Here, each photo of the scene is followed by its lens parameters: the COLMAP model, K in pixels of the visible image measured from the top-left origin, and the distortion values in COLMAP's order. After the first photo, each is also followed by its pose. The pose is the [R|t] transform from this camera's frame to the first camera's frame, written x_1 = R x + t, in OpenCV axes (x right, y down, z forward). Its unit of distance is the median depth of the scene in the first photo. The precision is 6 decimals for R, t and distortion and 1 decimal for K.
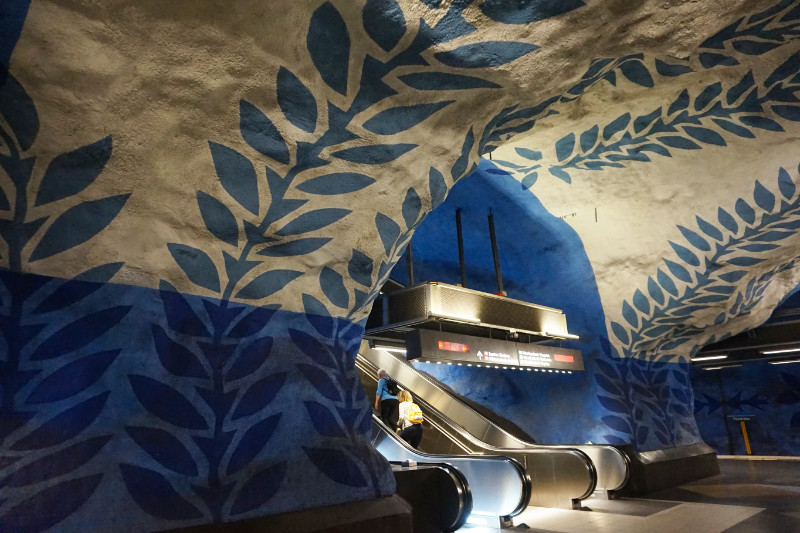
lens RADIAL K [[540.8, 0, 395.8], [0, 540.8, 266.7], [0, 0, 1]] dist [-0.023914, 0.001416]
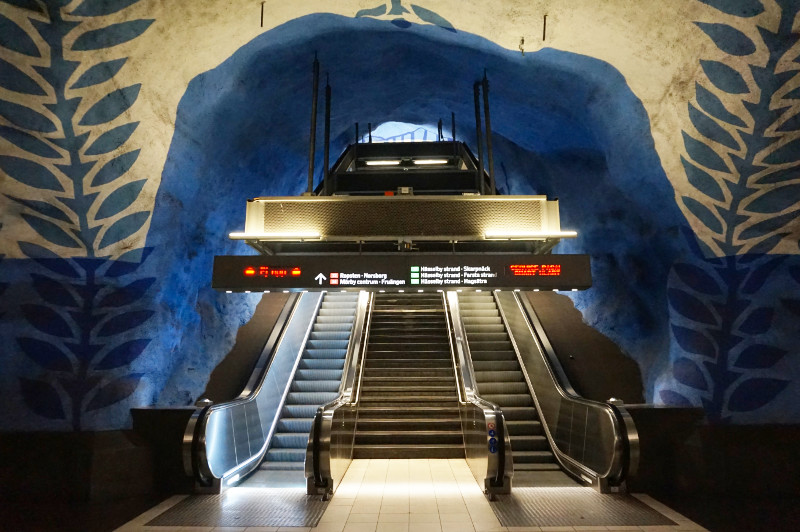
lens RADIAL K [[540.8, 0, 395.8], [0, 540.8, 266.2], [0, 0, 1]] dist [-0.023914, 0.001416]
pose [[0.712810, -0.089264, -0.695653, 0.619197], [0.176526, 0.982771, 0.054774, 0.096629], [0.678778, -0.161844, 0.716287, 0.405980]]
